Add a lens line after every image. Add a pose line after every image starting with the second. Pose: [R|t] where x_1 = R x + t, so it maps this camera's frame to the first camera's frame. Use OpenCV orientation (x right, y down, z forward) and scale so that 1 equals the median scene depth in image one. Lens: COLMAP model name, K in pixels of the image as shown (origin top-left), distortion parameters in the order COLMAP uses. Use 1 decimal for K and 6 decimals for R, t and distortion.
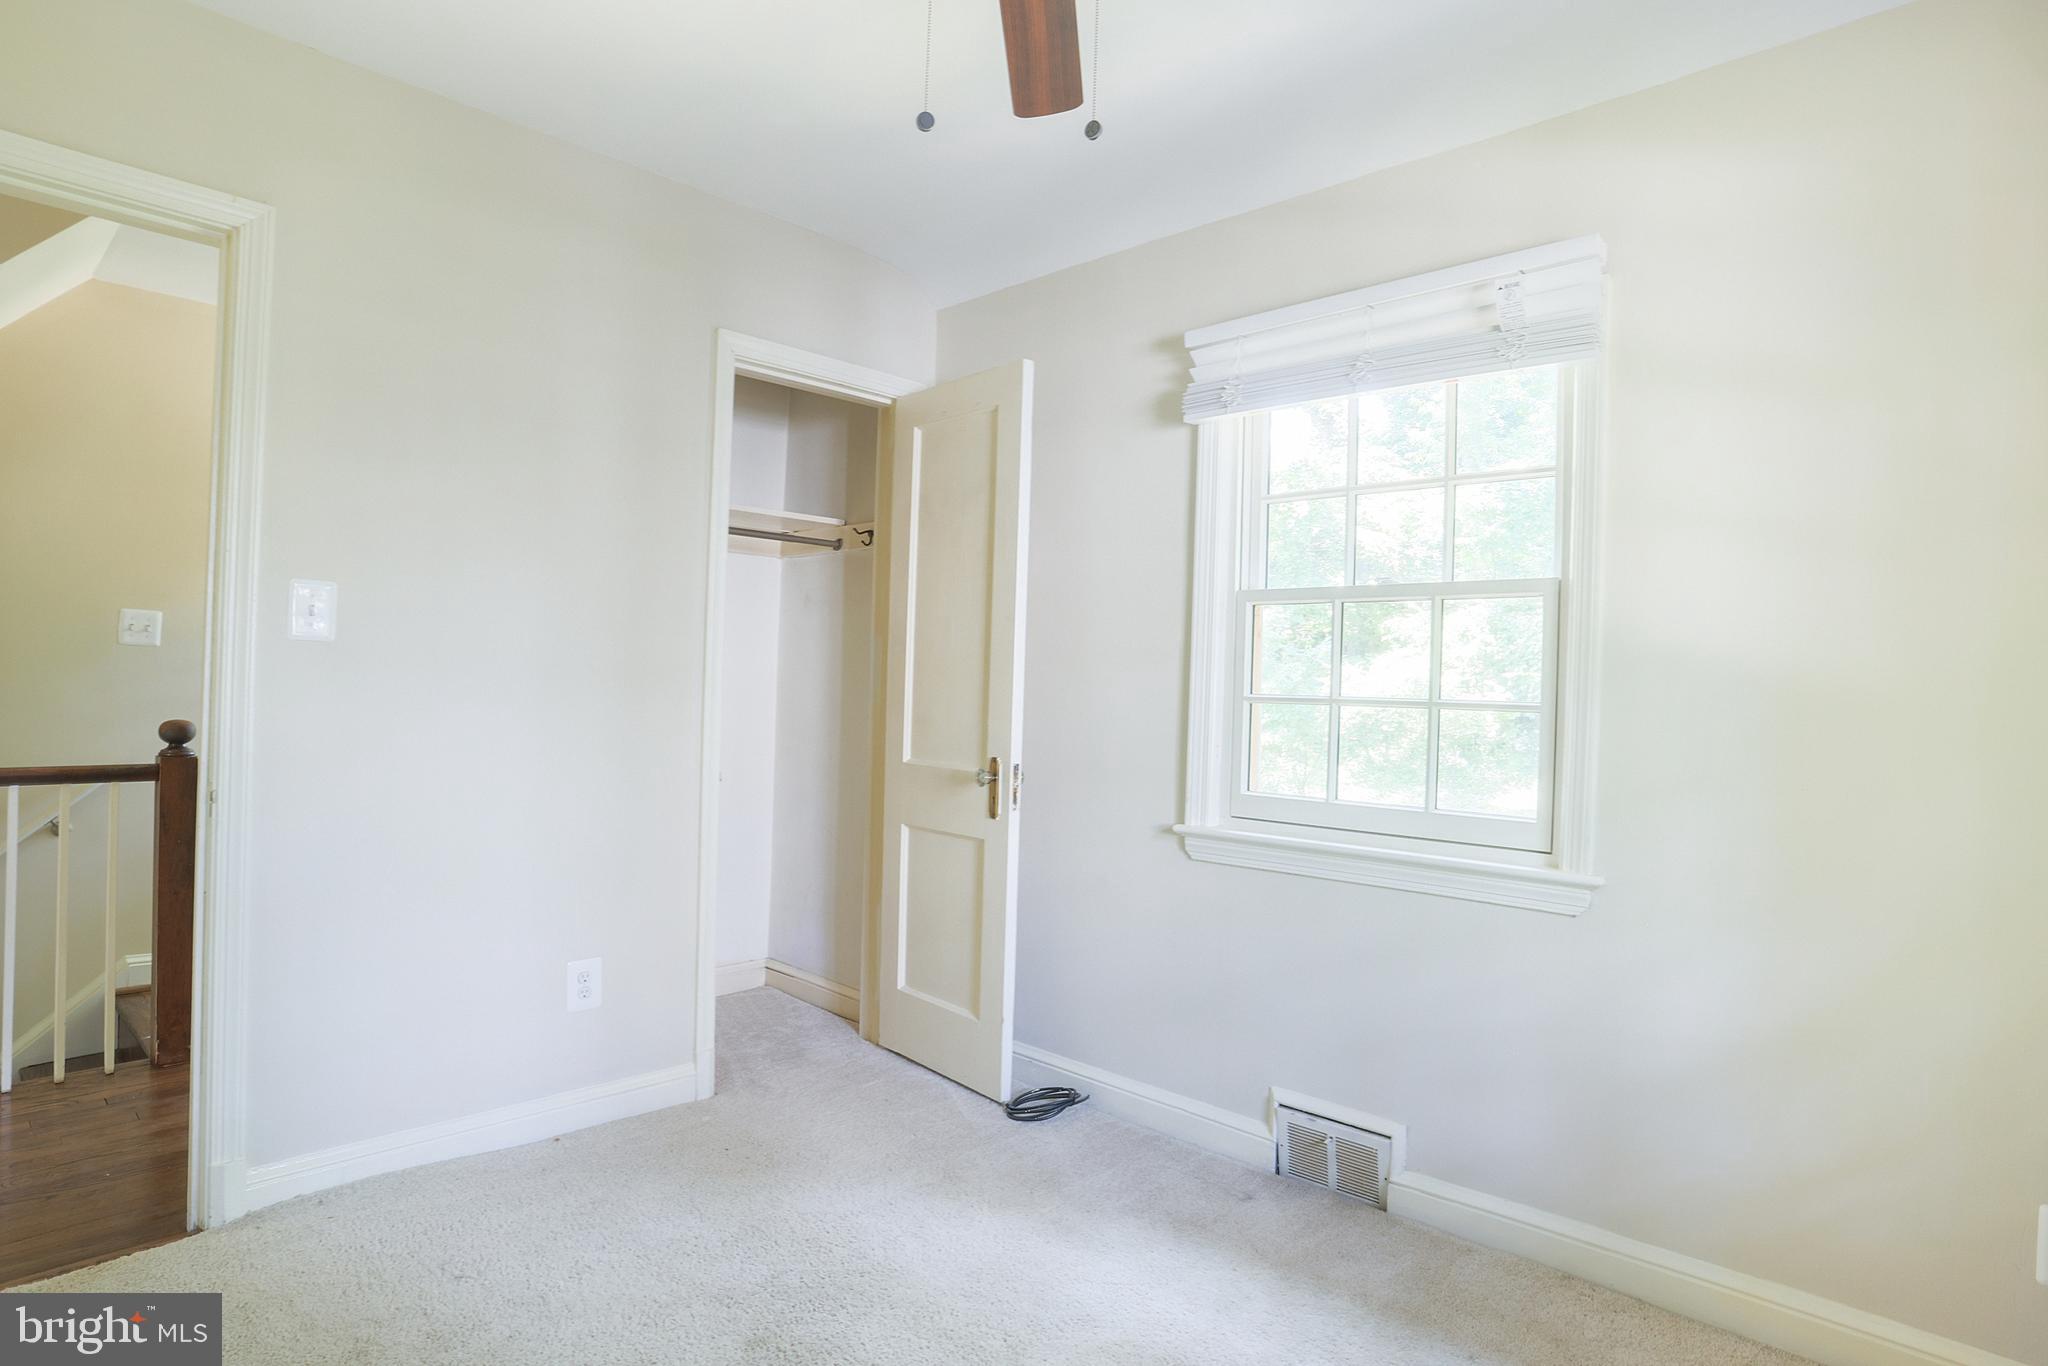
lens RADIAL K [[1078.6, 0, 1017.9], [0, 1078.6, 685.8], [0, 0, 1]] dist [-0.084626, 0.038680]
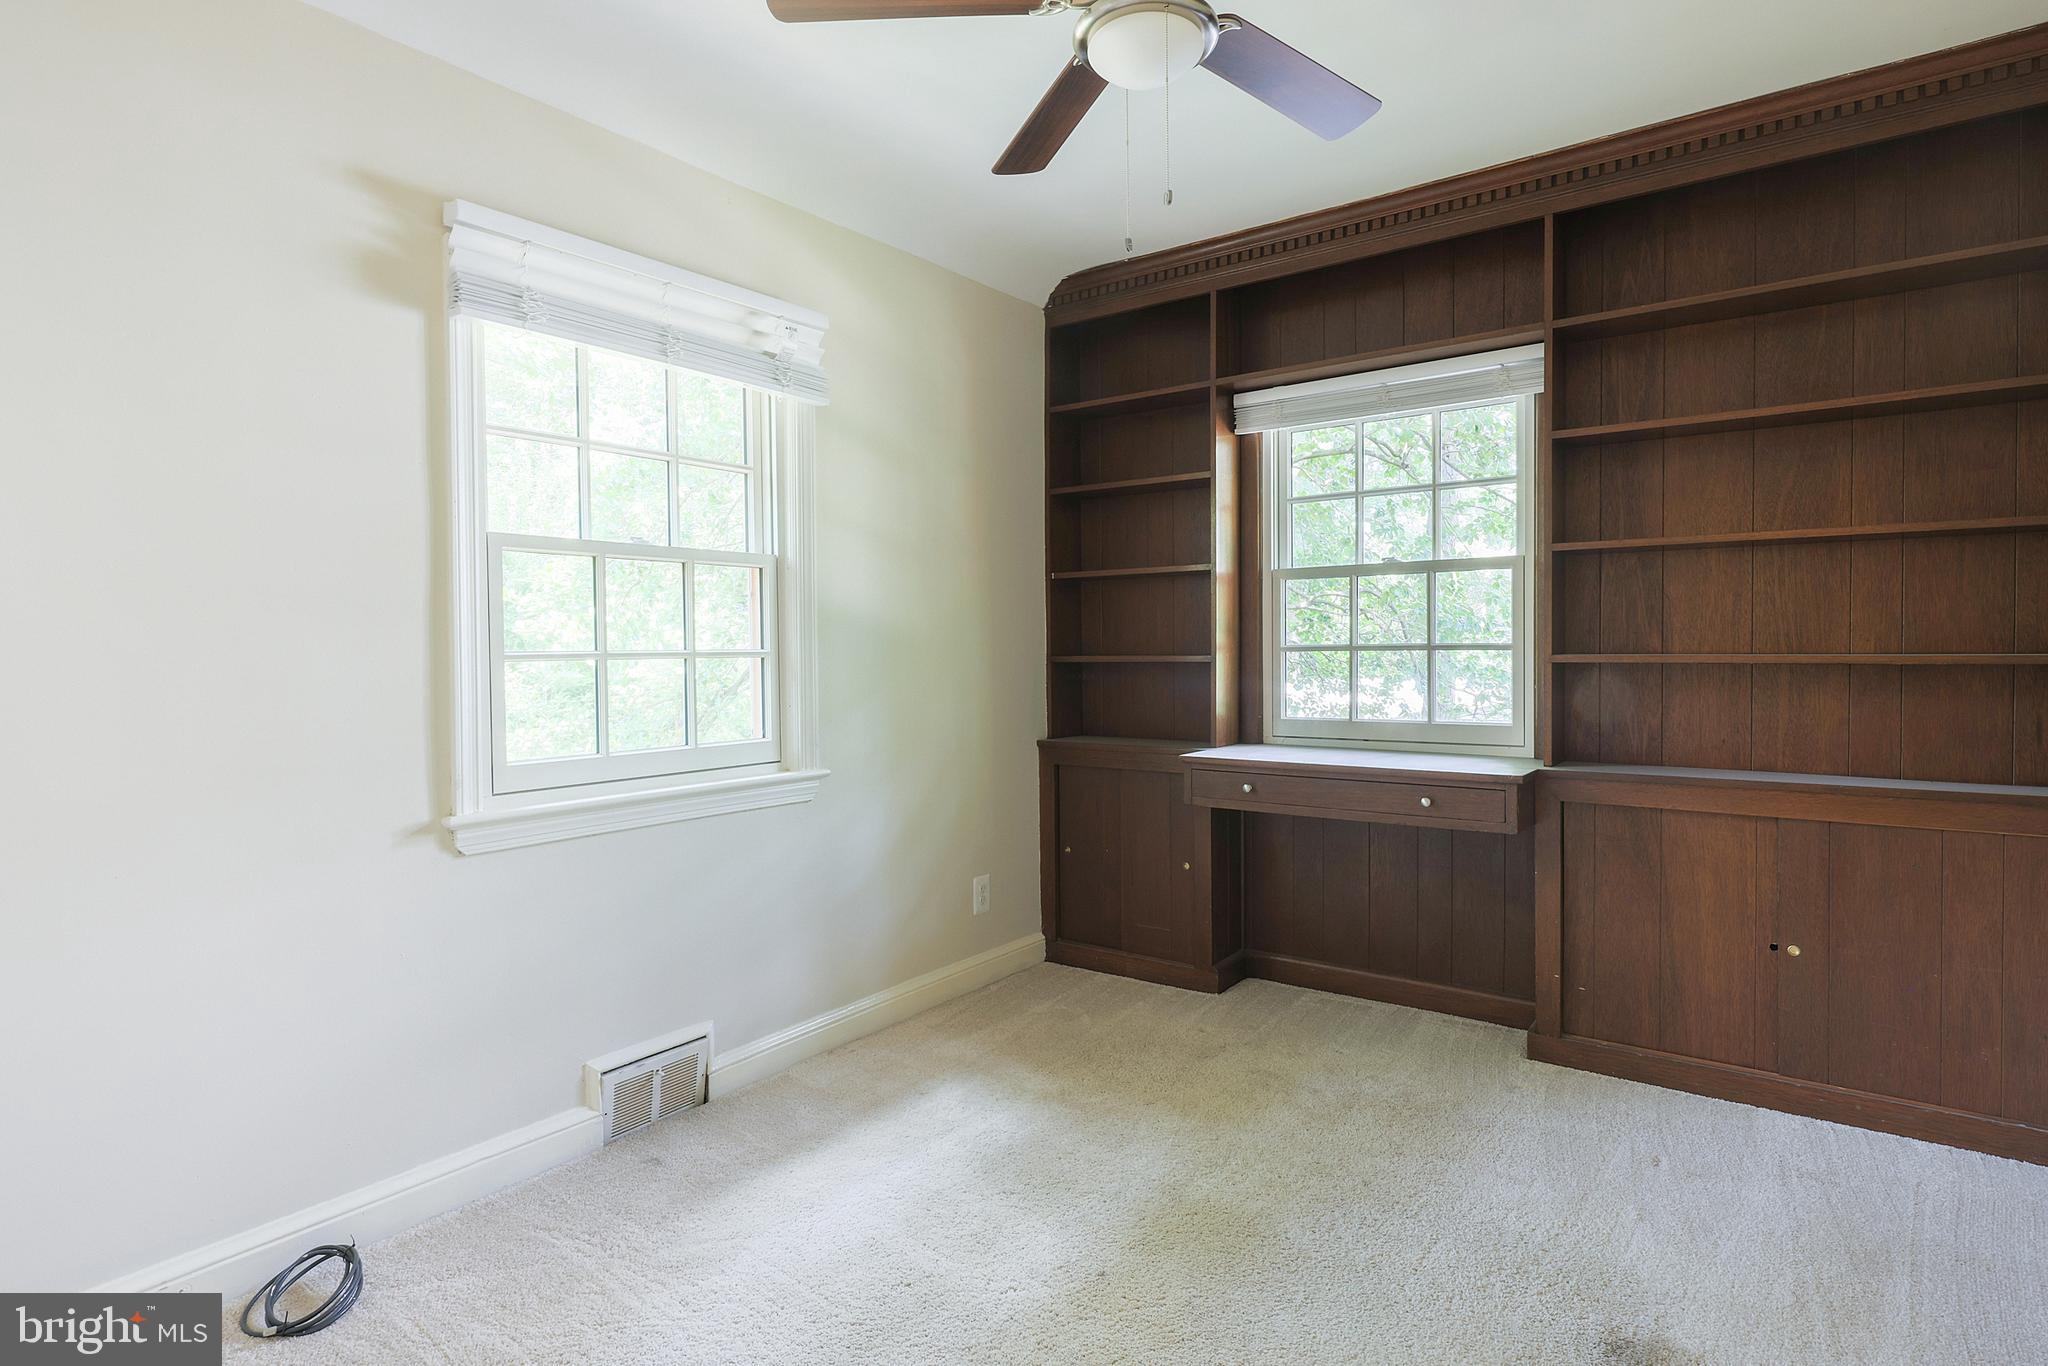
lens RADIAL K [[1063.7, 0, 1034.3], [0, 1063.7, 684.9], [0, 0, 1]] dist [-0.081613, 0.039146]
pose [[-0.148653, -0.056198, 0.987291, -0.755452], [0.009691, 0.998253, 0.058282, -0.011577], [-0.988842, 0.018232, -0.147848, 0.770416]]
